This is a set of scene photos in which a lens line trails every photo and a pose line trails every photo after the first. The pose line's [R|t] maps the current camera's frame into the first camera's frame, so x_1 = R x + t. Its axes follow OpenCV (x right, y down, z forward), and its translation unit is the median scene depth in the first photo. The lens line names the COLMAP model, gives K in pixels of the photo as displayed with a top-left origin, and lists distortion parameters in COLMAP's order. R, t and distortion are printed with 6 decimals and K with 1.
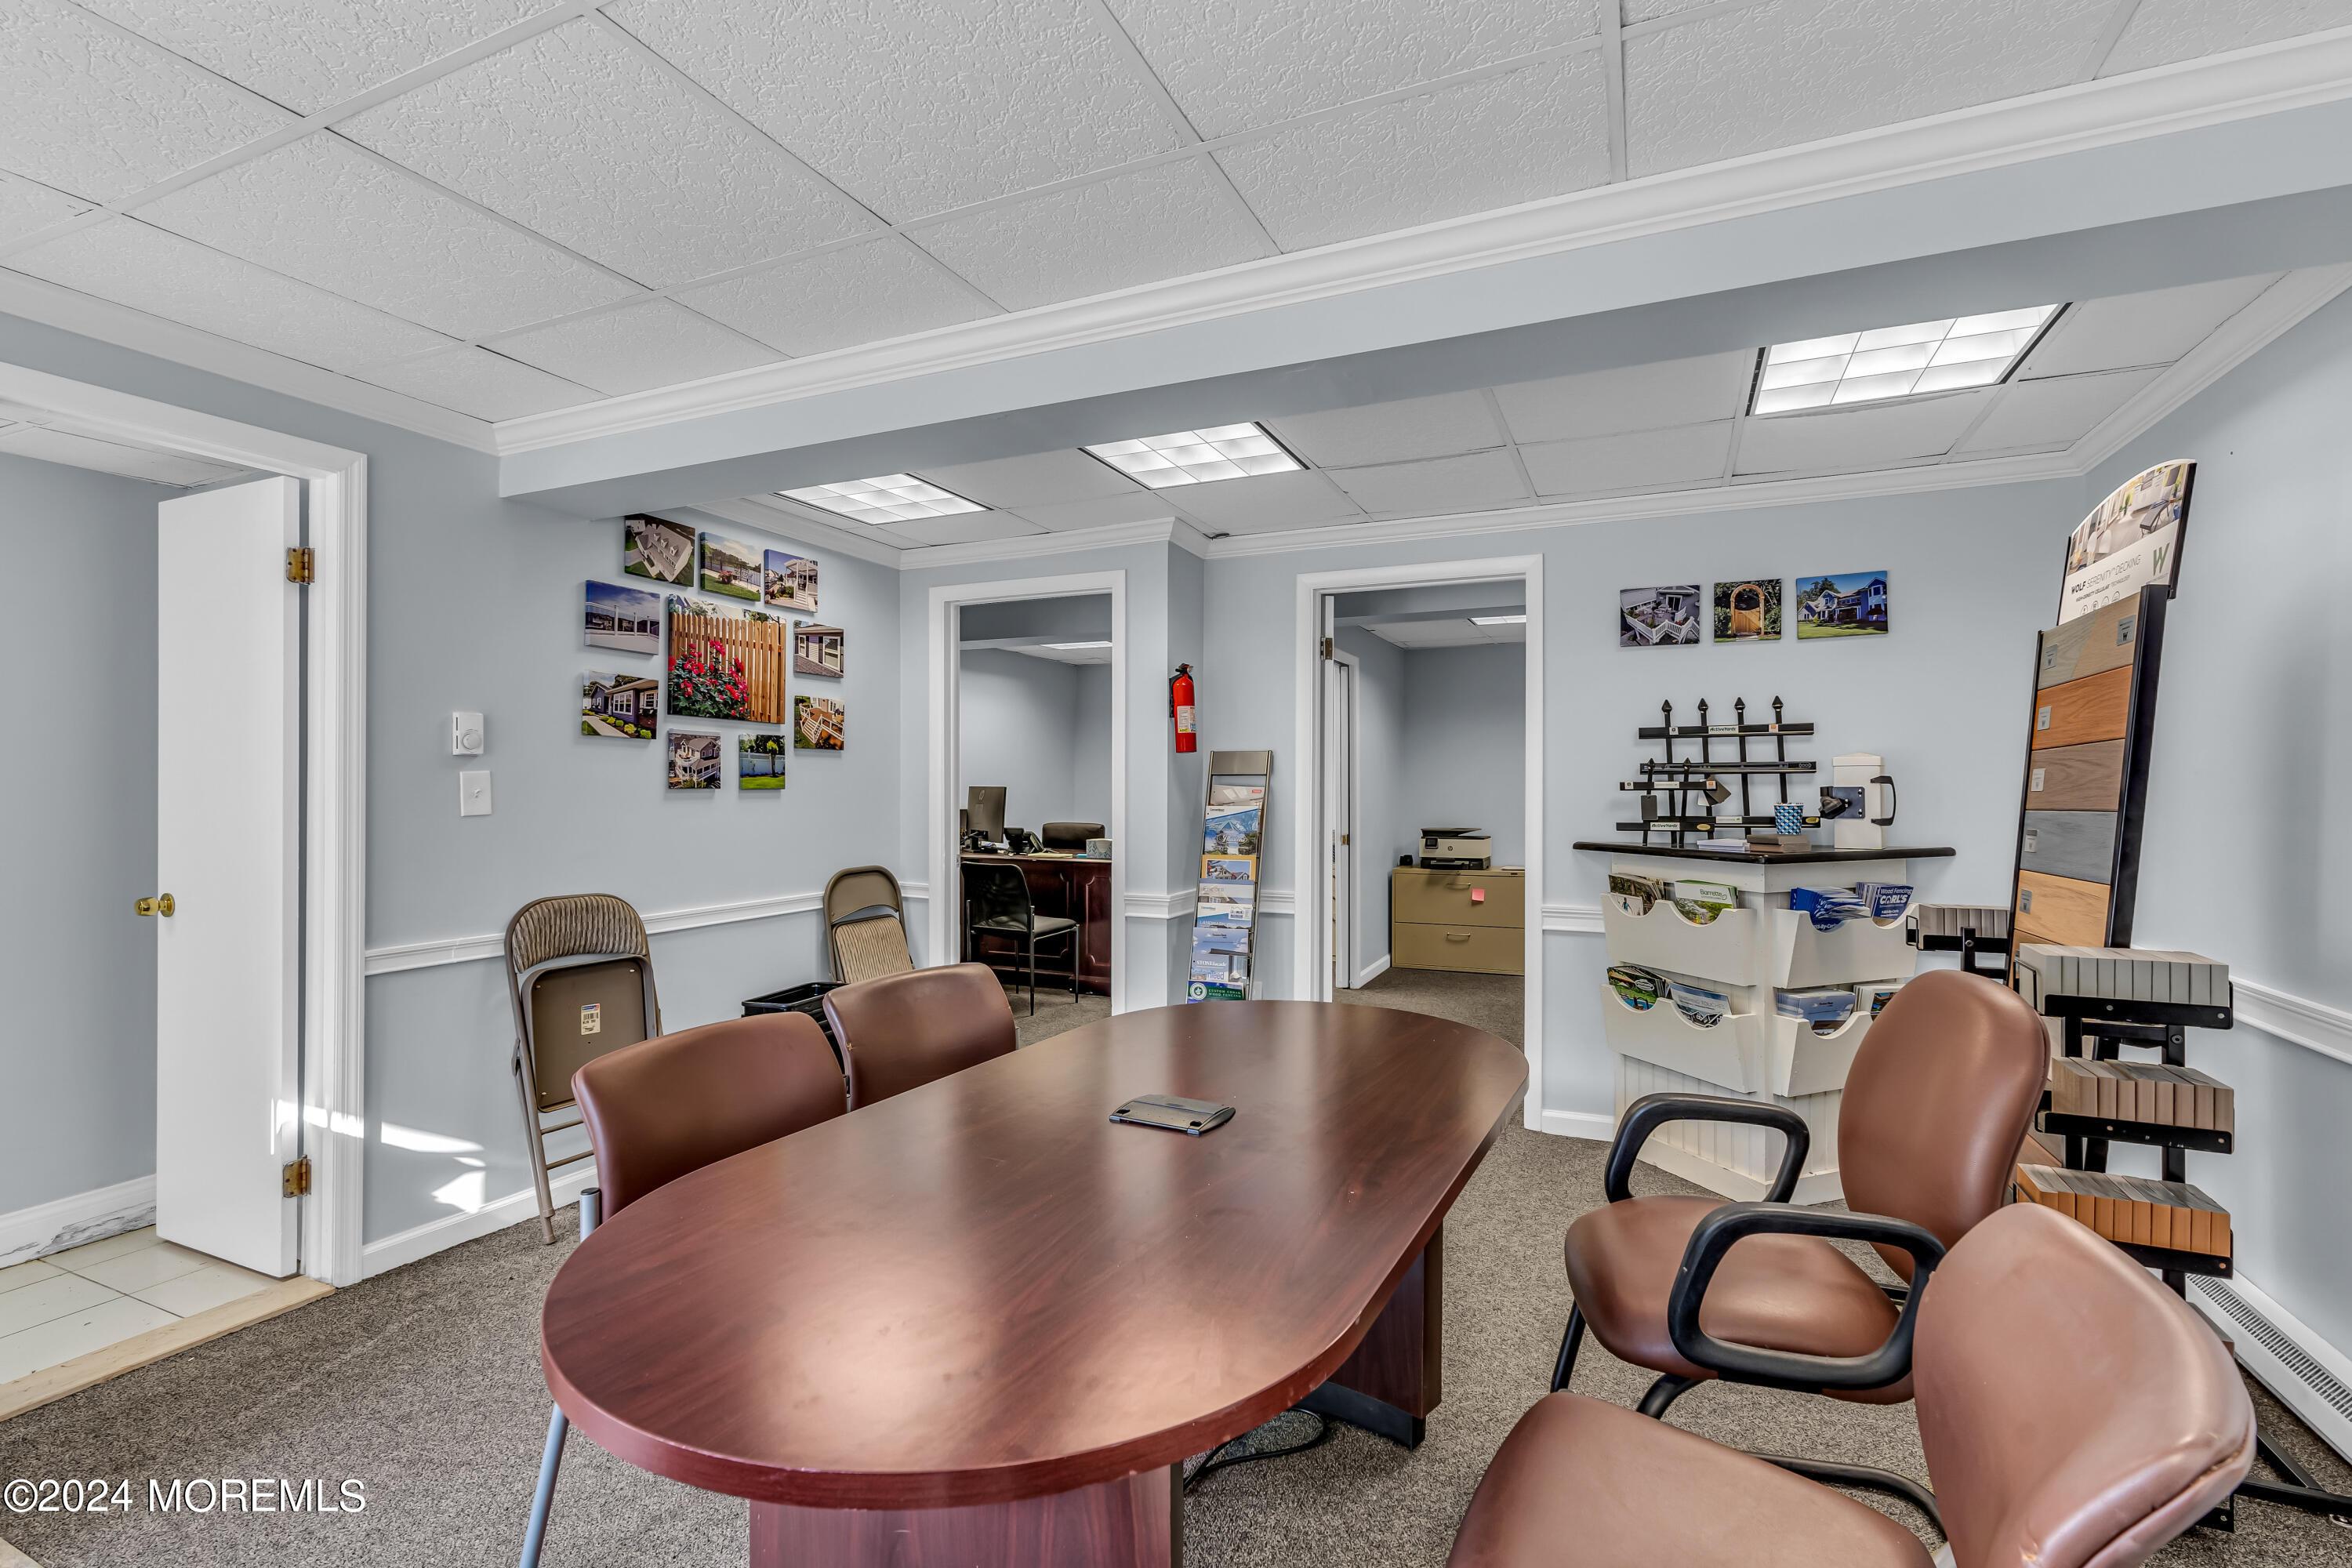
lens RADIAL K [[1060.1, 0, 1173.2], [0, 1060.1, 786.1], [0, 0, 1]] dist [-0.002045, 0.003421]
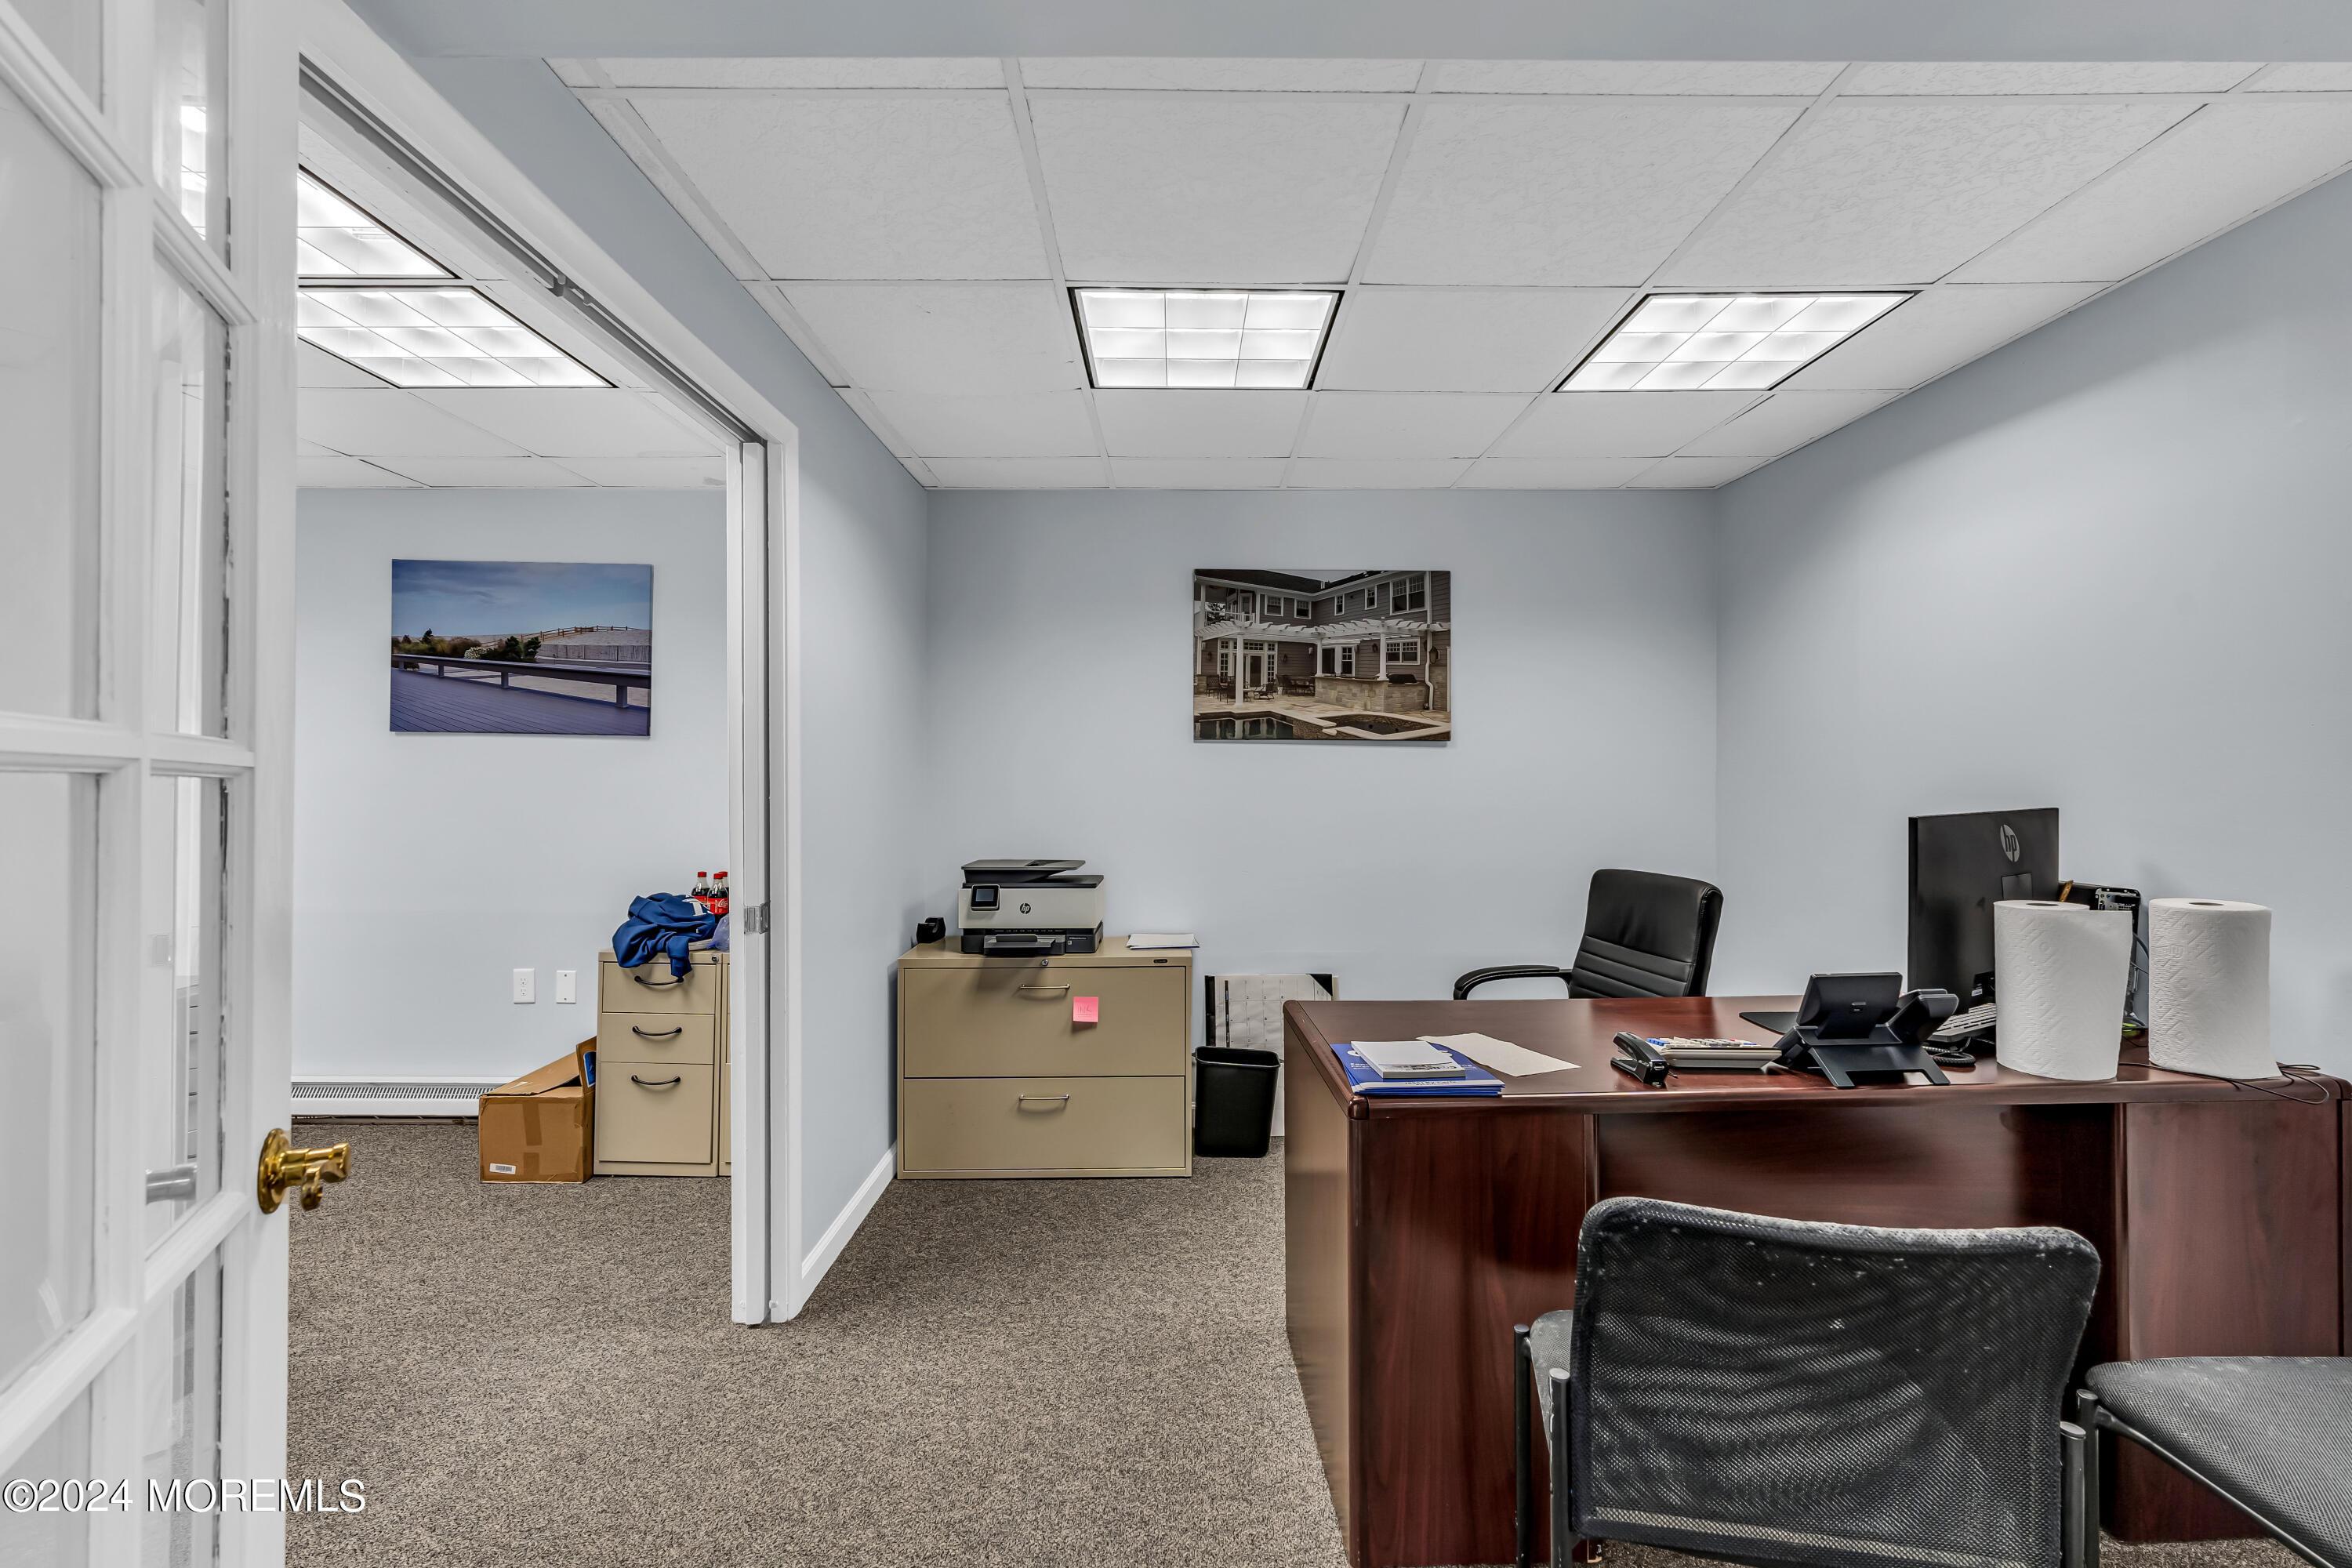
lens RADIAL K [[1060.1, 0, 1174.9], [0, 1060.1, 782.2], [0, 0, 1]] dist [-0.002045, 0.003421]
pose [[0.910898, -0.001225, 0.412629, 0.130869], [0.002593, 0.999993, -0.002755, 0.005799], [-0.412623, 0.003579, 0.910895, 0.554183]]
